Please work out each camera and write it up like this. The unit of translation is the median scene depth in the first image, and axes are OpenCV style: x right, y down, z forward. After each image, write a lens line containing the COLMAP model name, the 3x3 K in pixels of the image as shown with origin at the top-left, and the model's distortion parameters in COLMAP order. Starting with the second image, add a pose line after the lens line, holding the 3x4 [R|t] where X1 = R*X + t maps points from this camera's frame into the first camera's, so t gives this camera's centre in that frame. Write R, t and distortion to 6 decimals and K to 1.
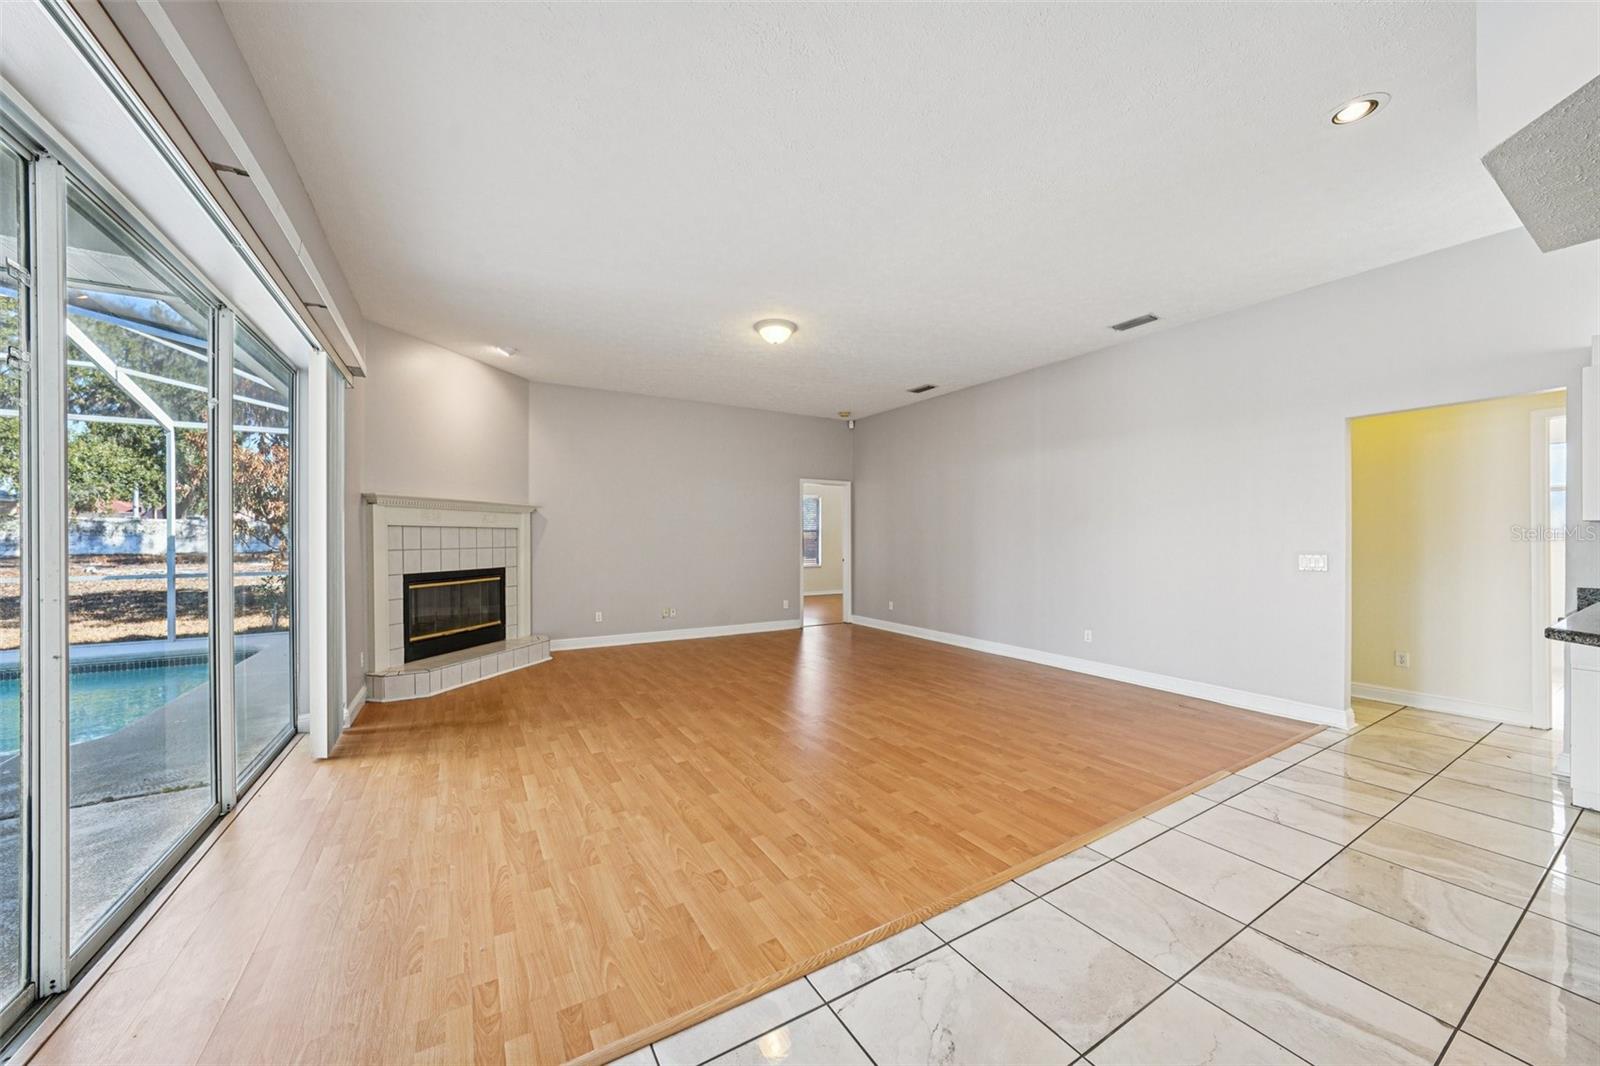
lens RADIAL K [[568.2, 0, 792.1], [0, 568.2, 539.2], [0, 0, 1]] dist [-0.018618, 0.000080]
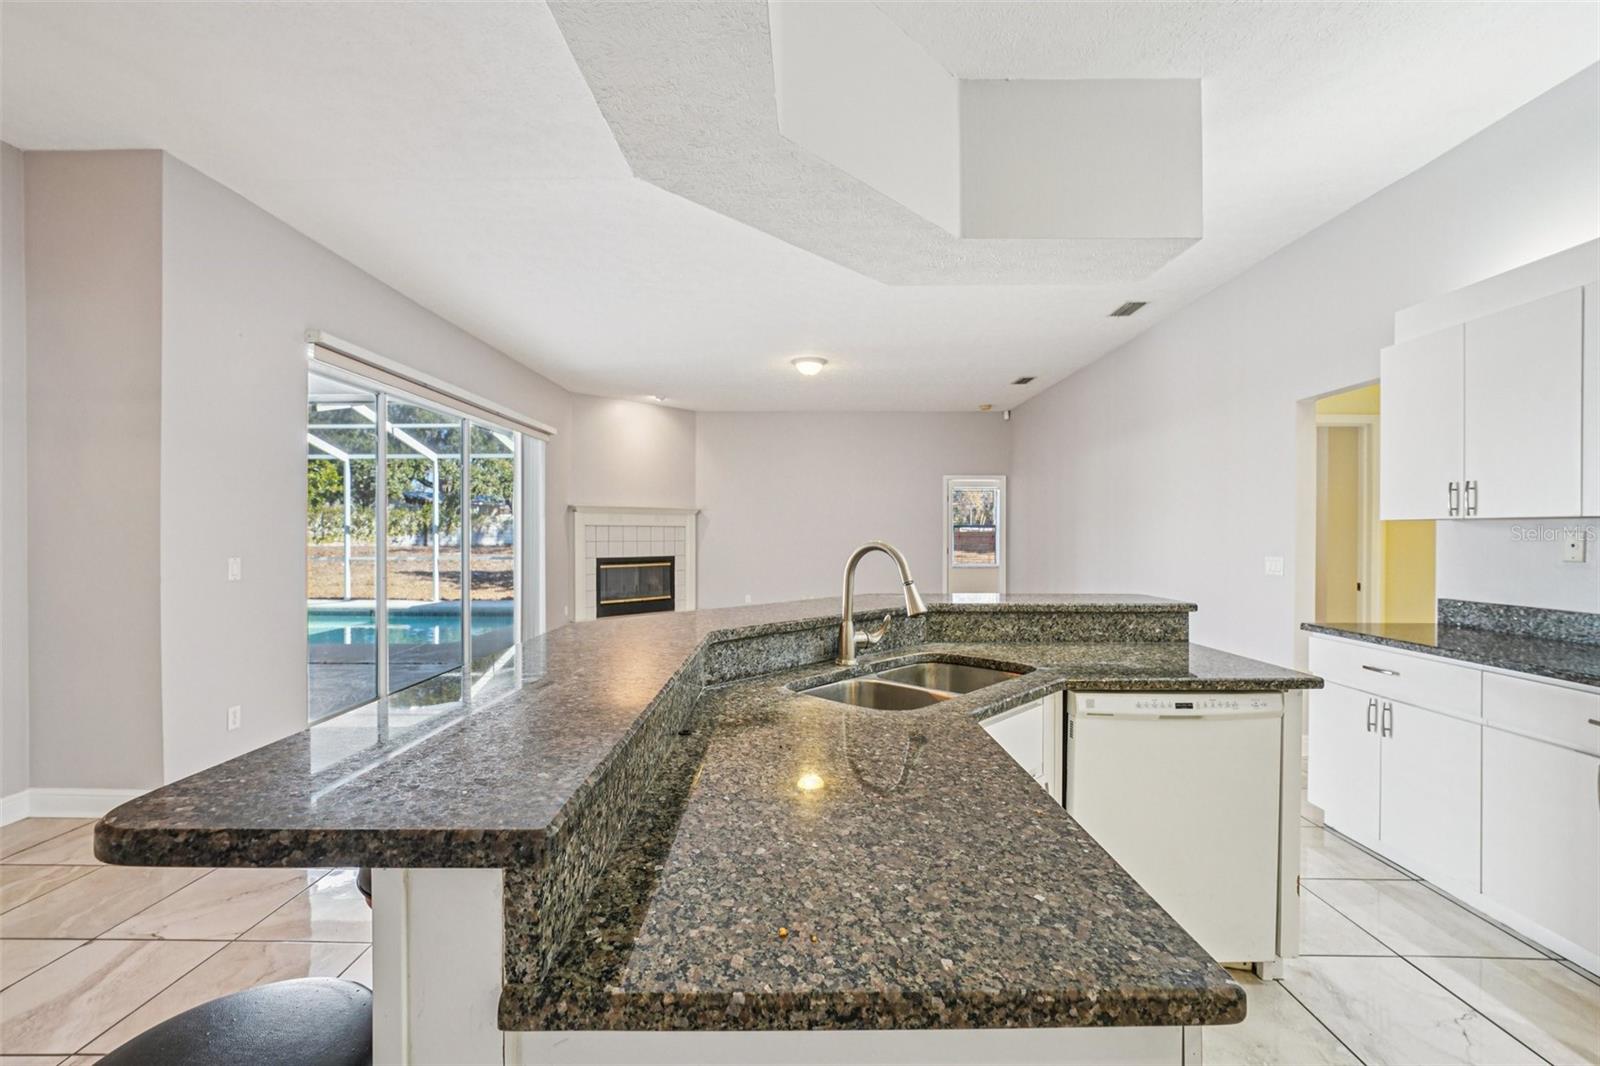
lens RADIAL K [[663.0, 0, 798.9], [0, 663.0, 537.4], [0, 0, 1]] dist [0.001868, 0.000012]
pose [[0.858816, 0.007131, -0.512235, 0.671217], [-0.005655, 0.999974, 0.004440, -0.003249], [0.512253, -0.000916, 0.858834, -0.234551]]
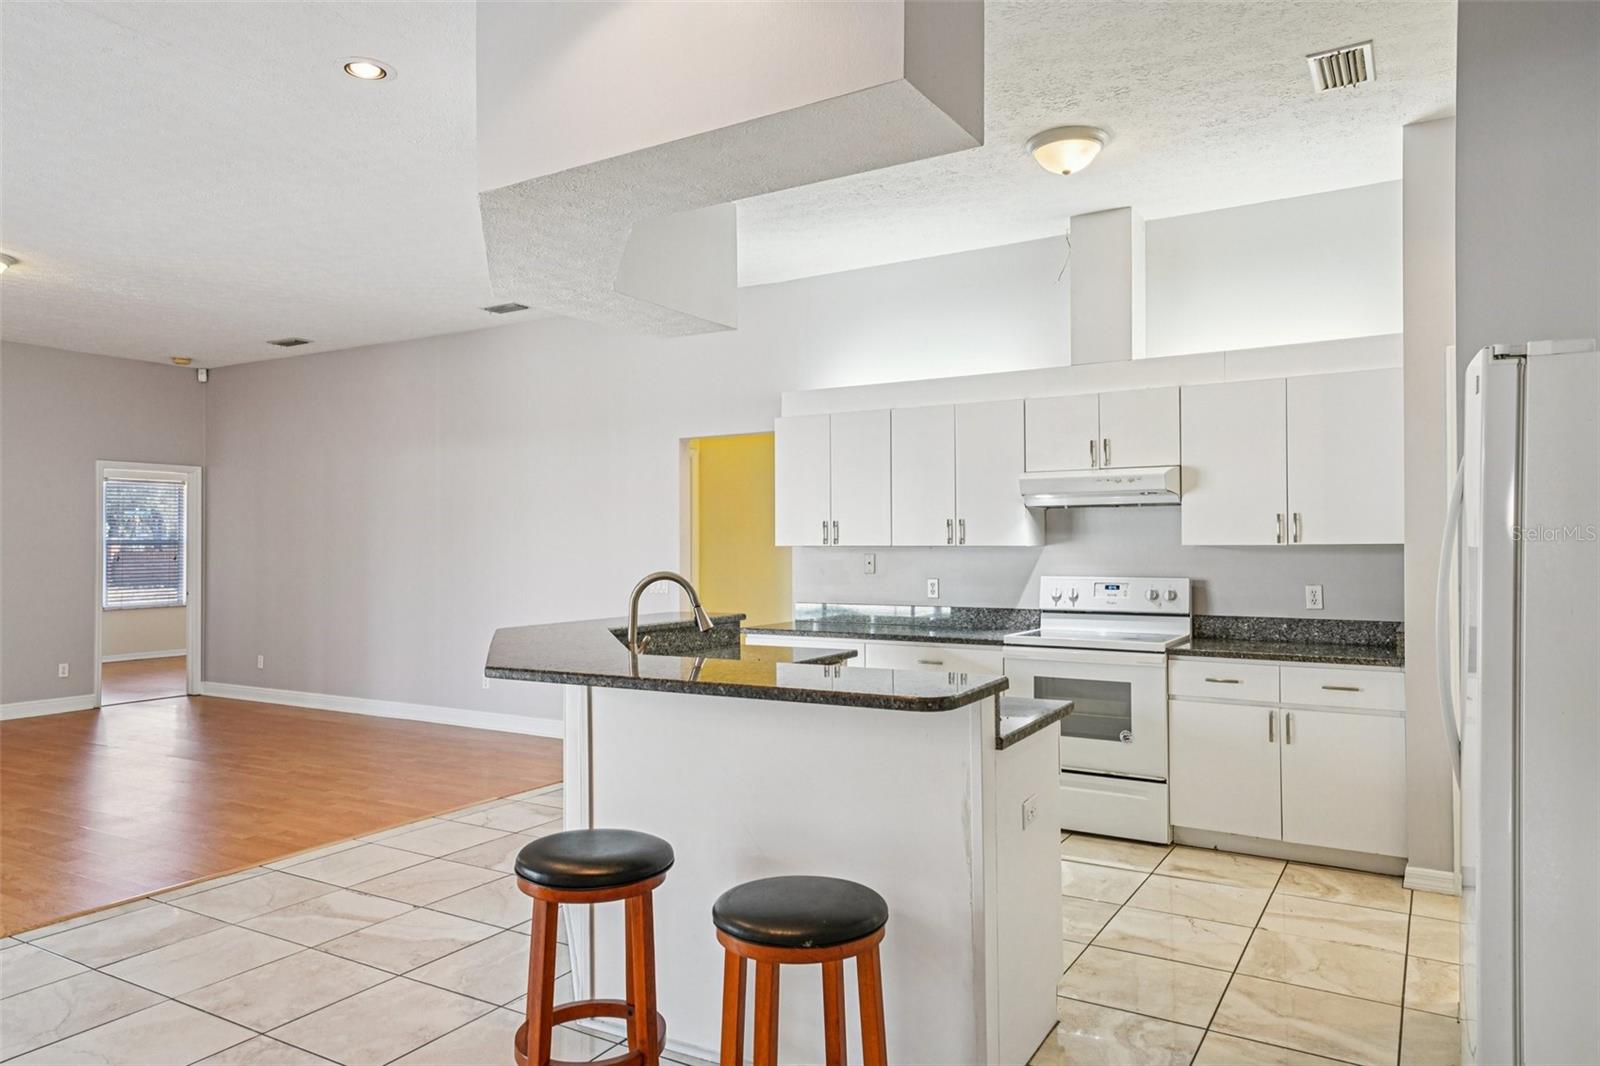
lens RADIAL K [[1048.4, 0, 792.3], [0, 1048.4, 534.8], [0, 0, 1]] dist [0.028832, 0.000816]
pose [[0.881187, 0.002884, 0.472758, 0.224991], [0.003995, 0.999900, -0.013546, -0.015846], [-0.472750, 0.013825, 0.881088, -0.580663]]
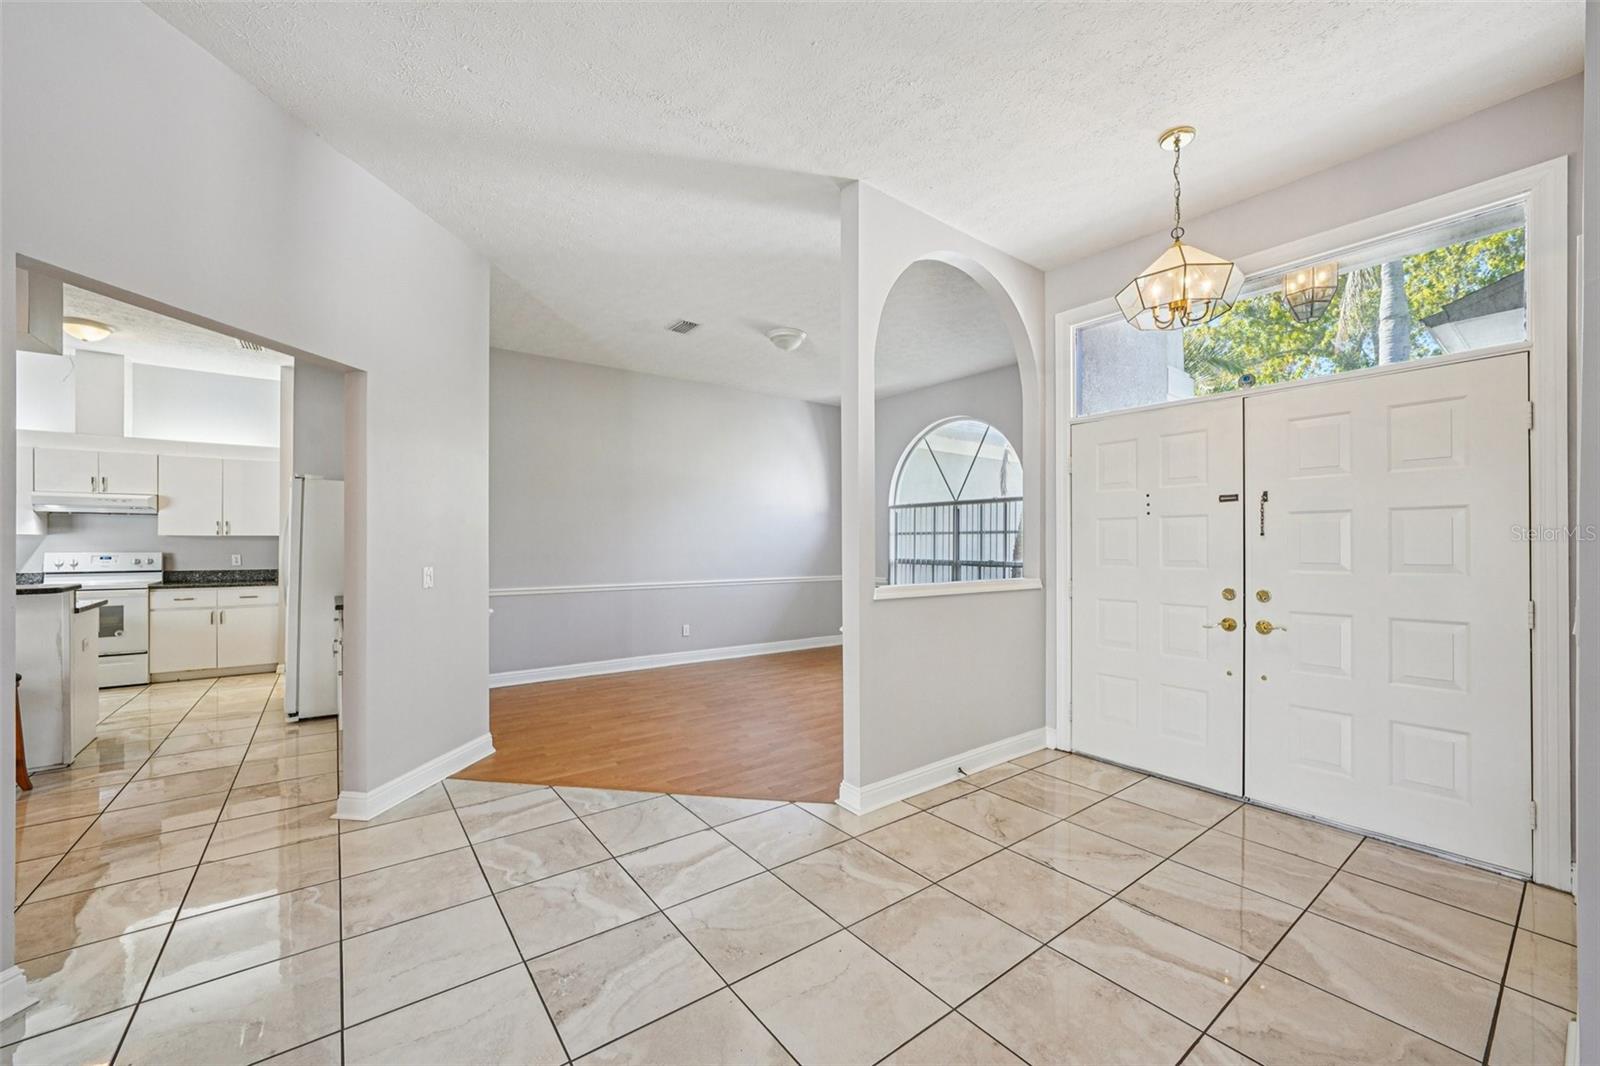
lens RADIAL K [[616.0, 0, 793.4], [0, 616.0, 542.1], [0, 0, 1]] dist [-0.021132, 0.006480]
pose [[-0.112924, 0.004823, 0.993592, -0.270794], [0.001747, 0.999988, -0.004655, 0.002958], [-0.993602, 0.001211, -0.112931, -0.953095]]
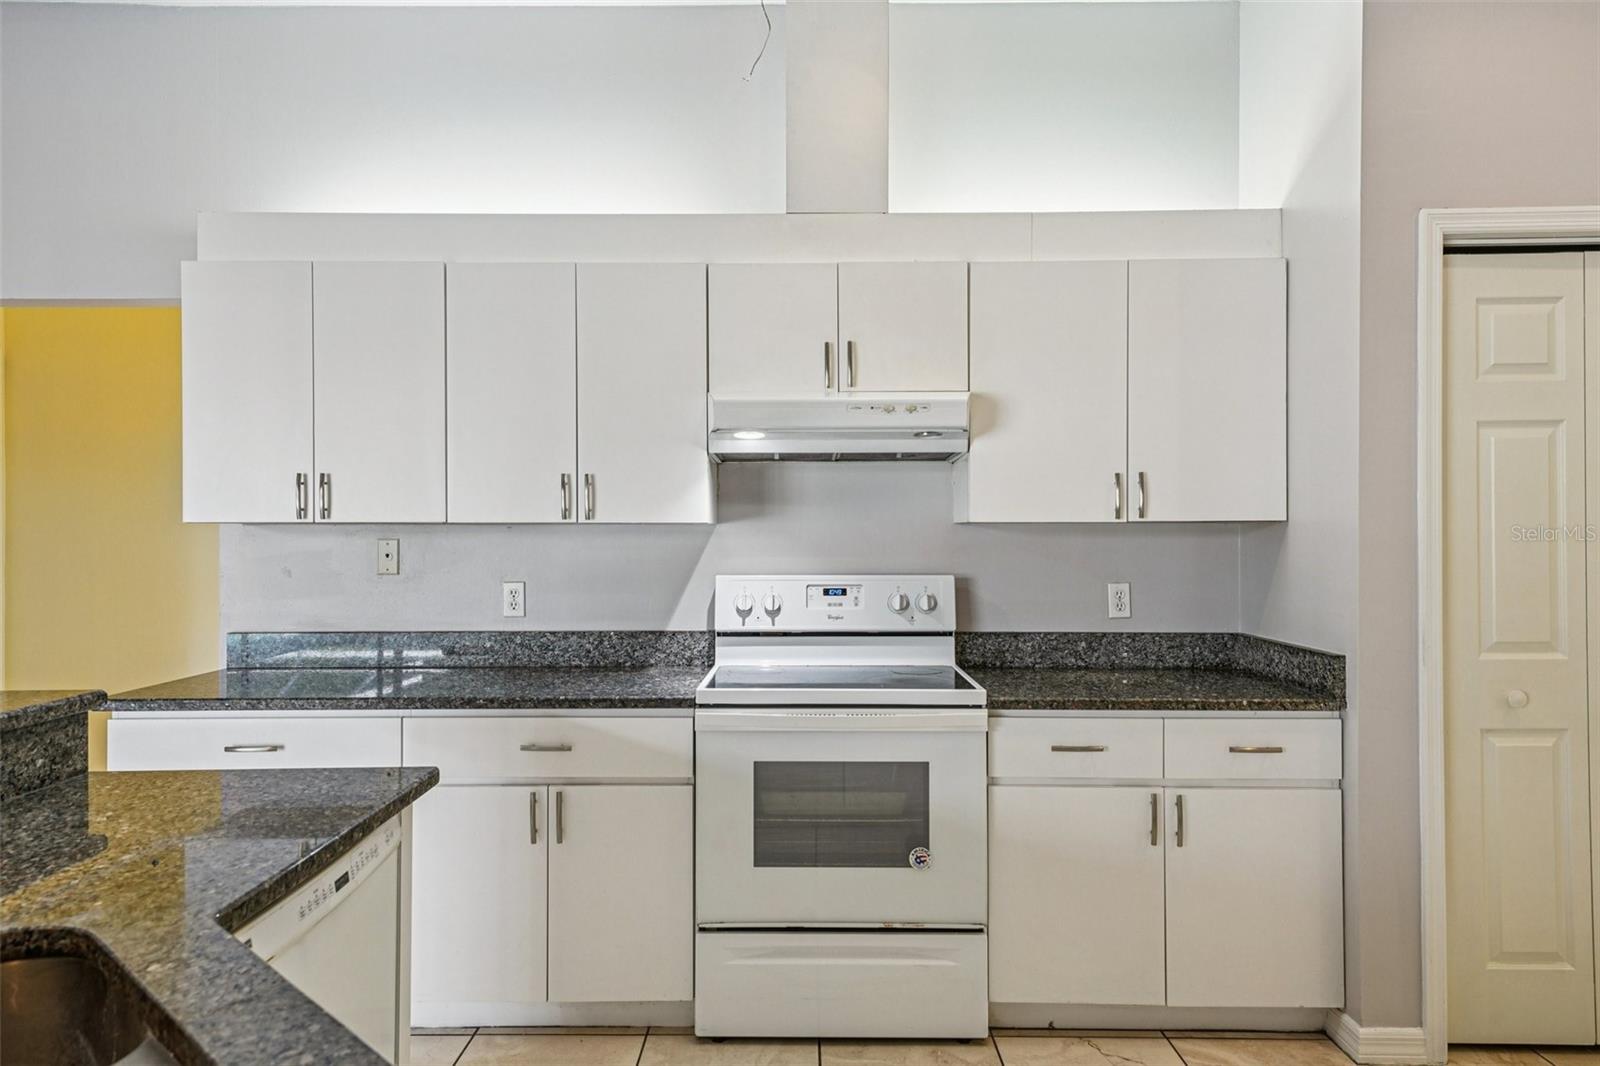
lens RADIAL K [[1019.1, 0, 800.0], [0, 1019.1, 533.0], [0, 0, 1]] dist [0.024478, 0.000787]
pose [[0.509236, 0.003695, 0.860619, 0.472061], [0.003180, 0.999976, -0.006175, -0.008100], [-0.860621, 0.005881, 0.509212, -0.070222]]
